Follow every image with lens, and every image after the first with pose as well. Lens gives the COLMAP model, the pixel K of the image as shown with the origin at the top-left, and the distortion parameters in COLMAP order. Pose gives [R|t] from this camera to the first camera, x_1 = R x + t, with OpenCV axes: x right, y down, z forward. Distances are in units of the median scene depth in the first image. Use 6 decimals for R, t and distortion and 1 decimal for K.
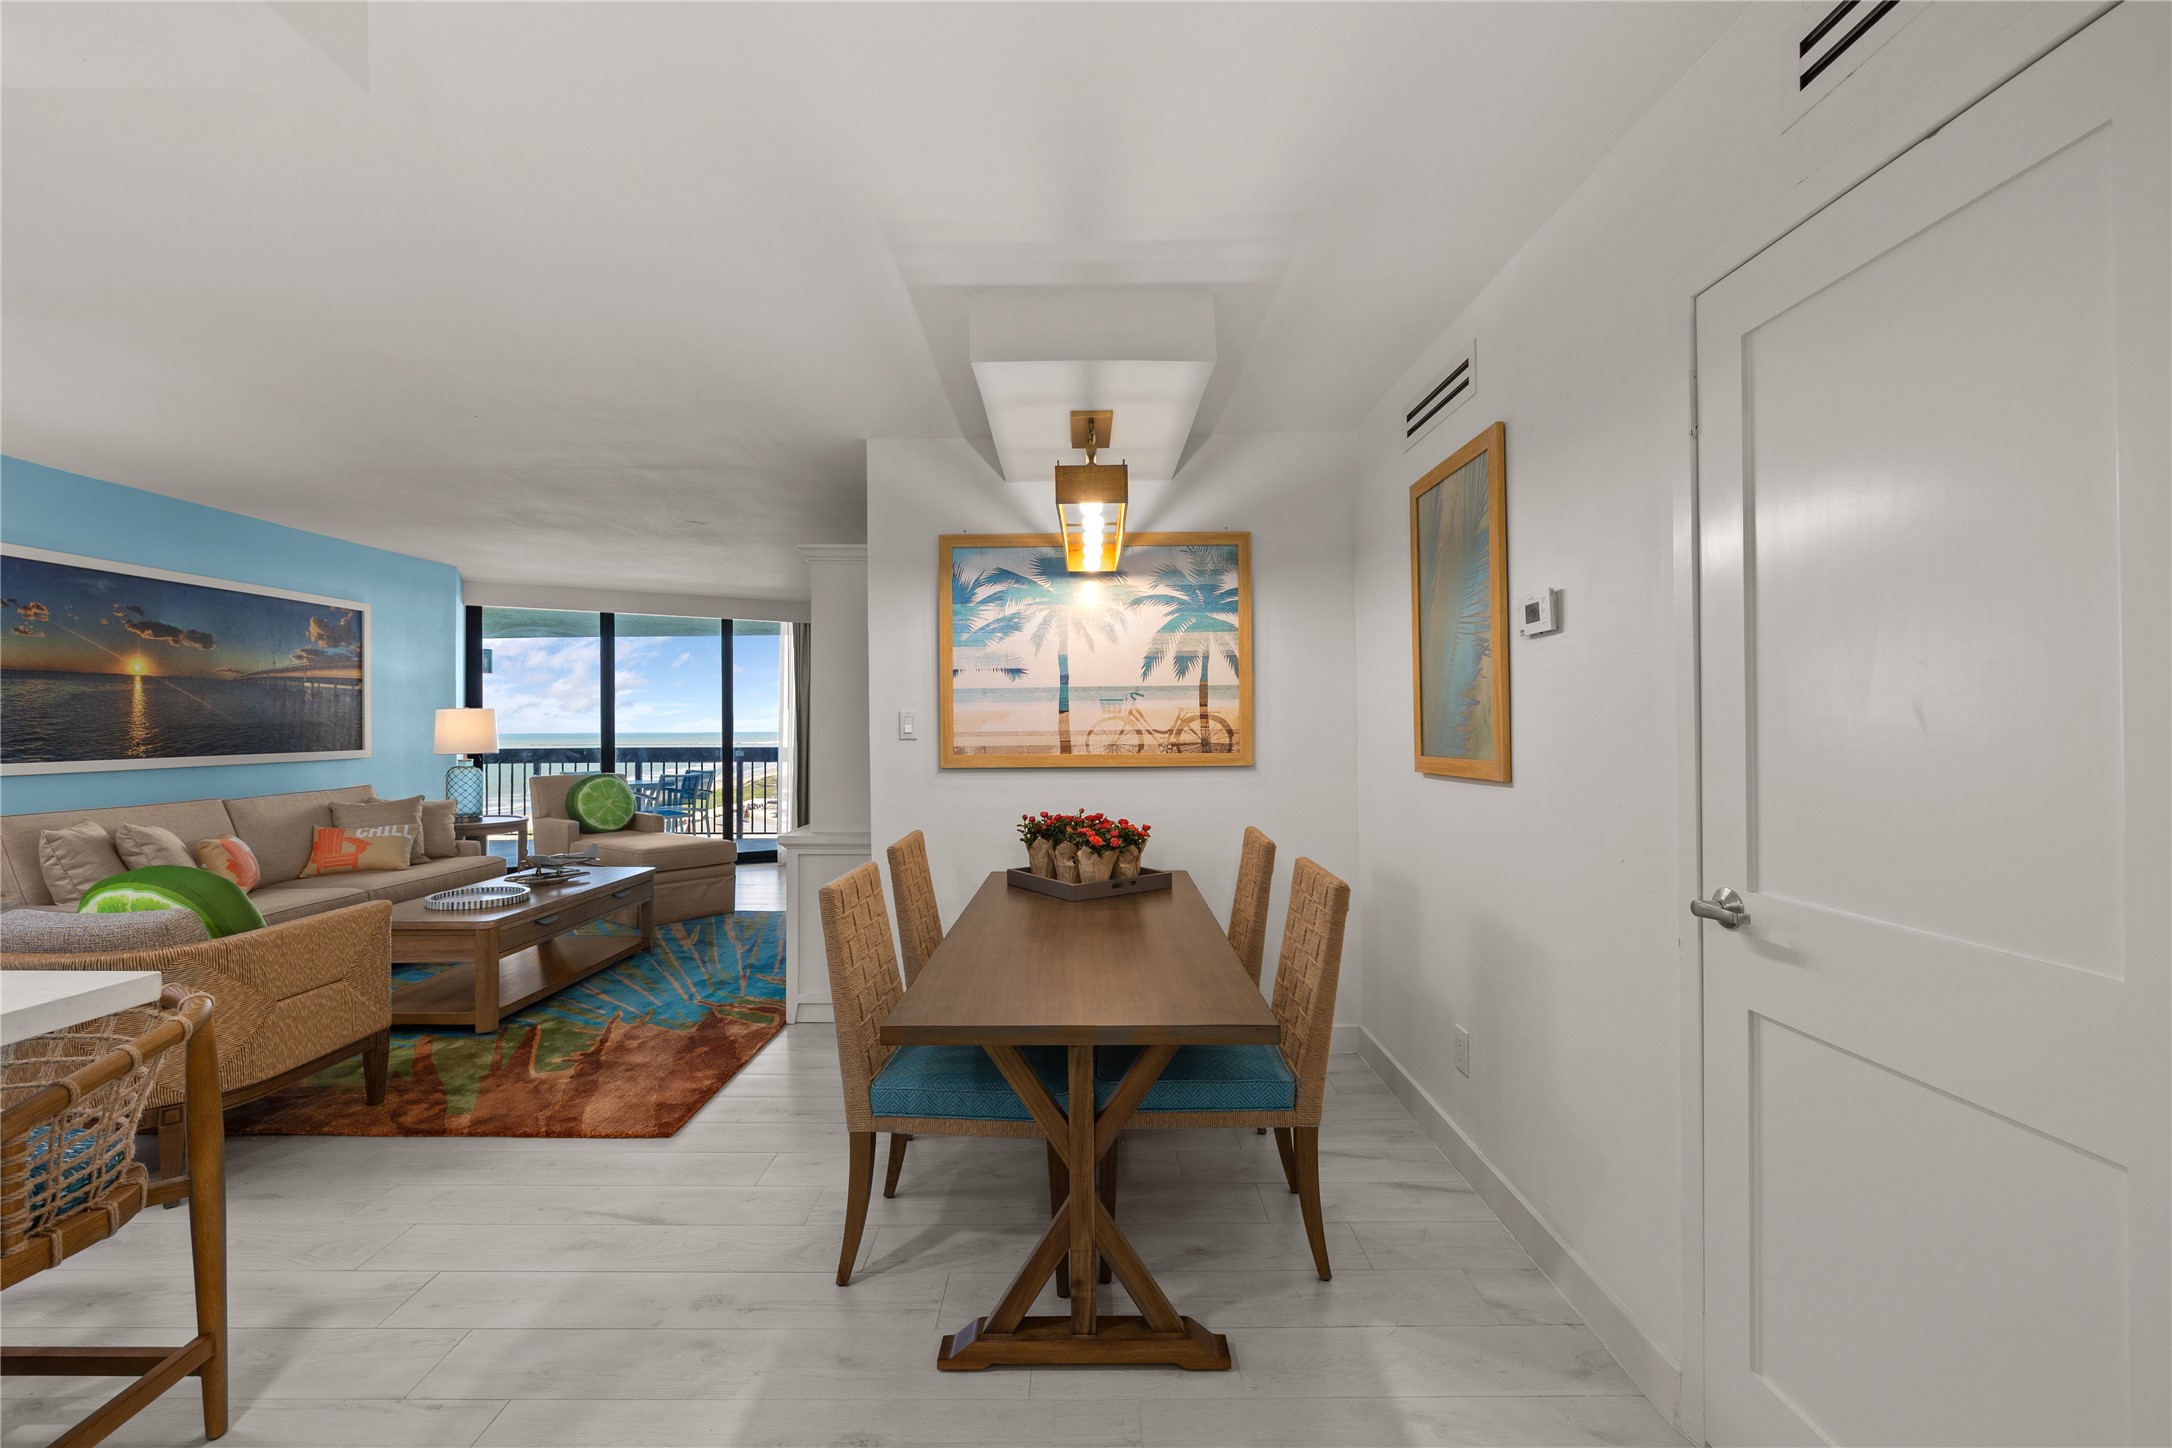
lens RADIAL K [[941.6, 0, 1085.8], [0, 941.6, 715.7], [0, 0, 1]] dist [-0.003710, 0.000084]
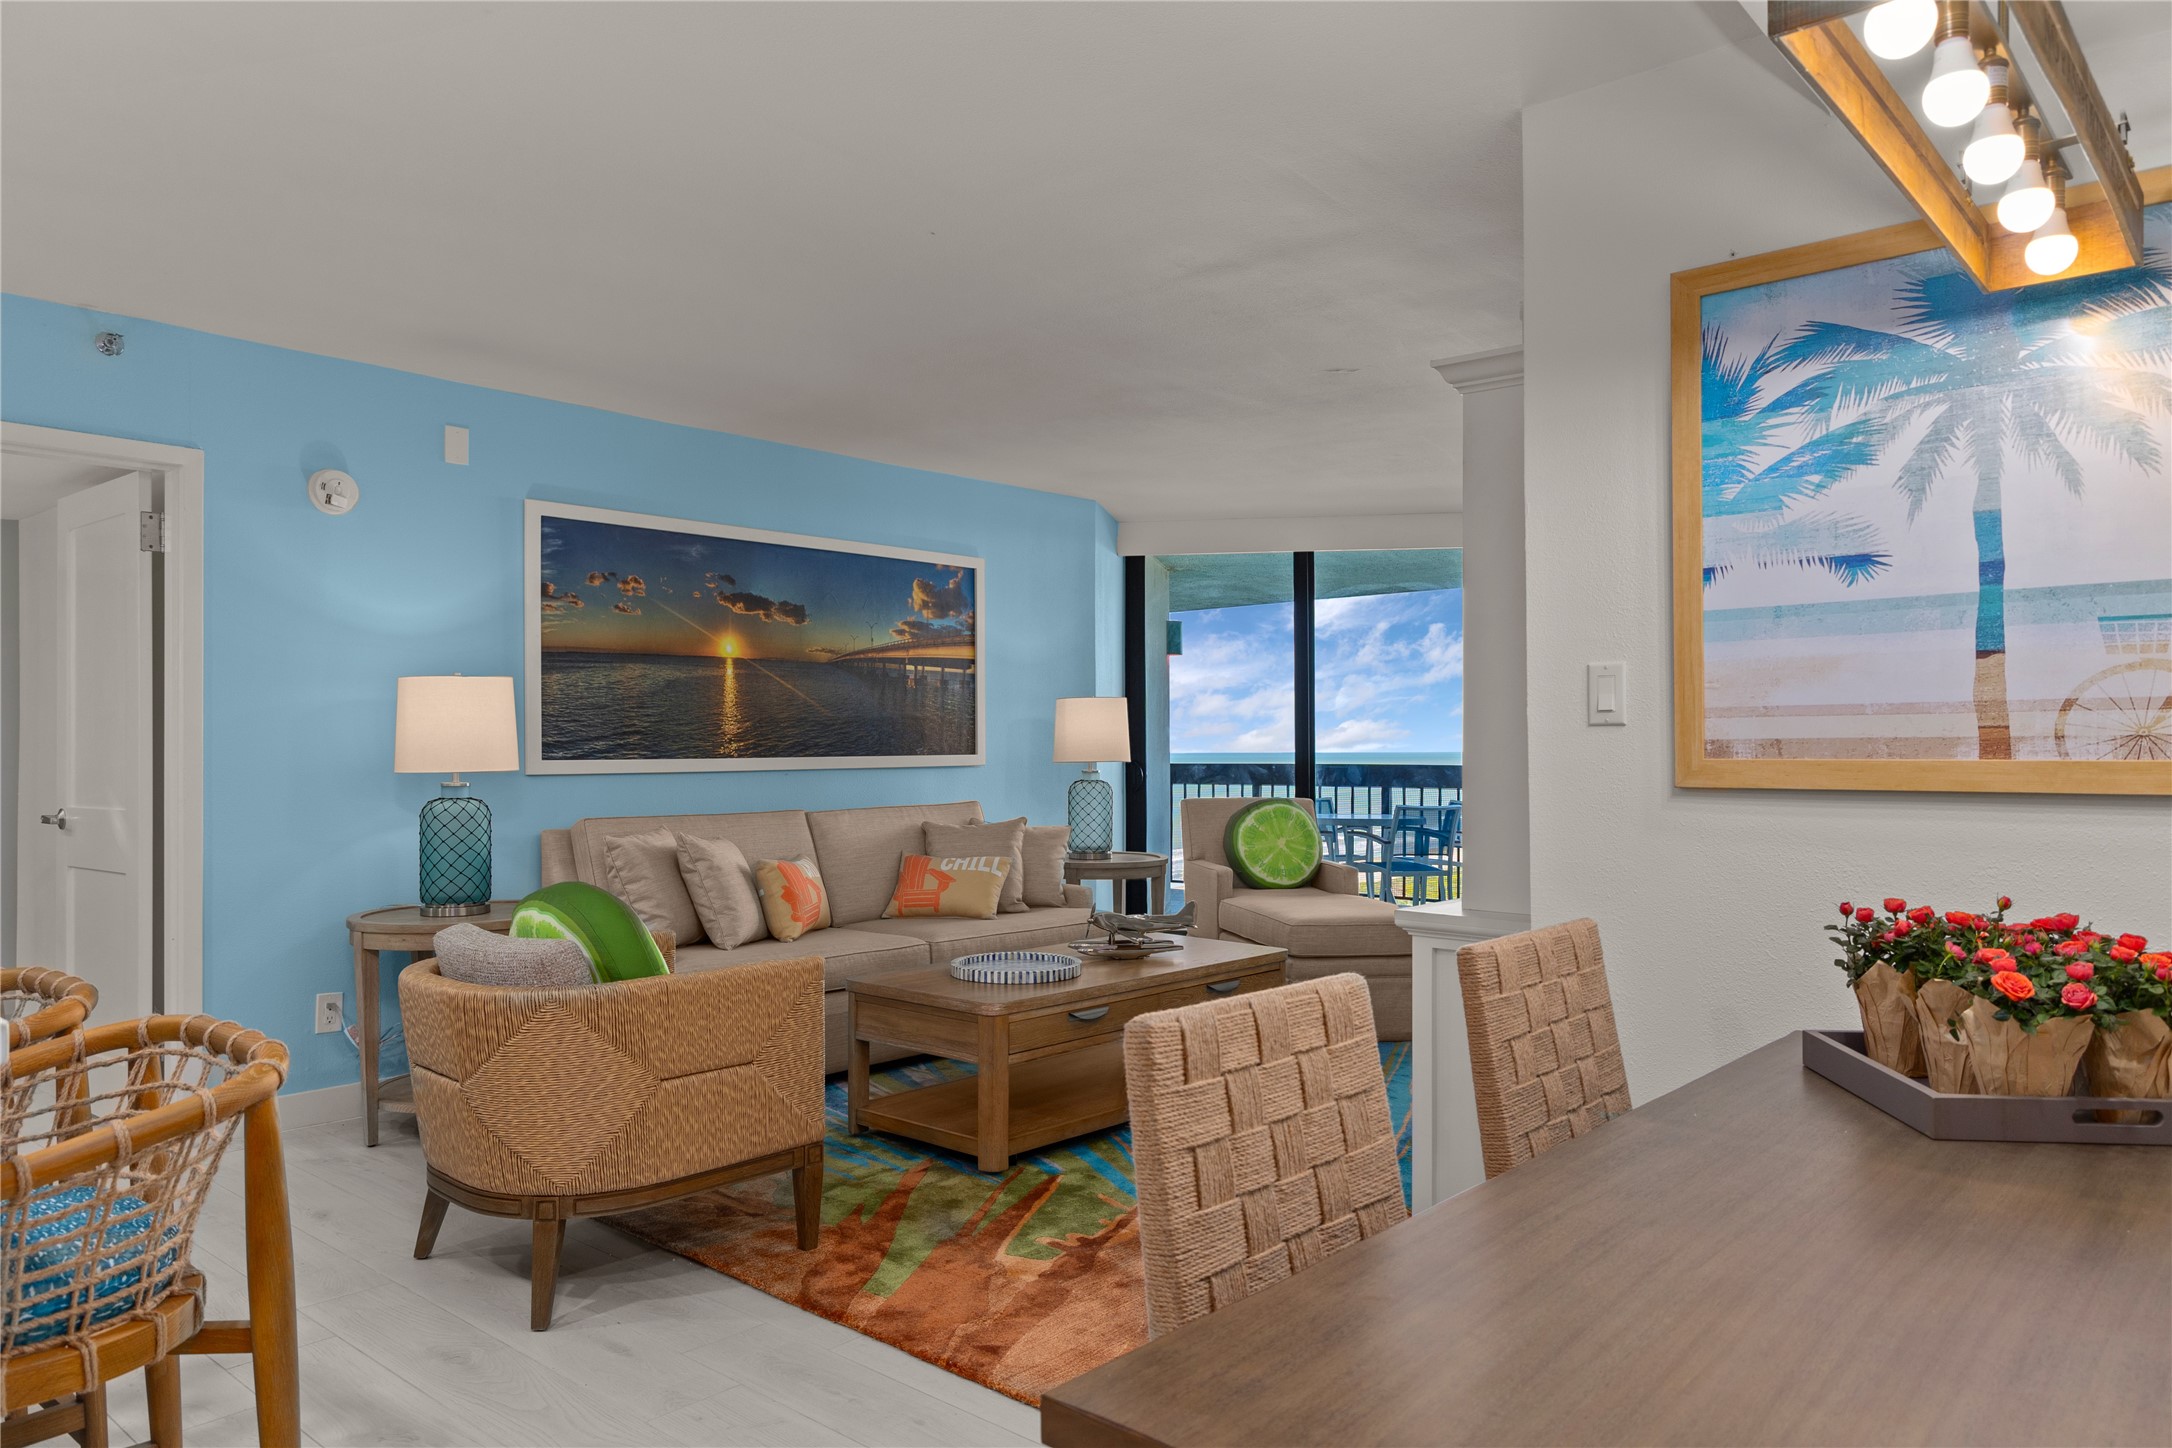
lens RADIAL K [[1466.5, 0, 1084.6], [0, 1466.5, 738.7], [0, 0, 1]] dist [0.008576, -0.009487]
pose [[0.749781, 0.000815, -0.661686, 0.100533], [0.003461, 0.999981, 0.005153, 0.027473], [0.661677, -0.006154, 0.749763, 0.280461]]
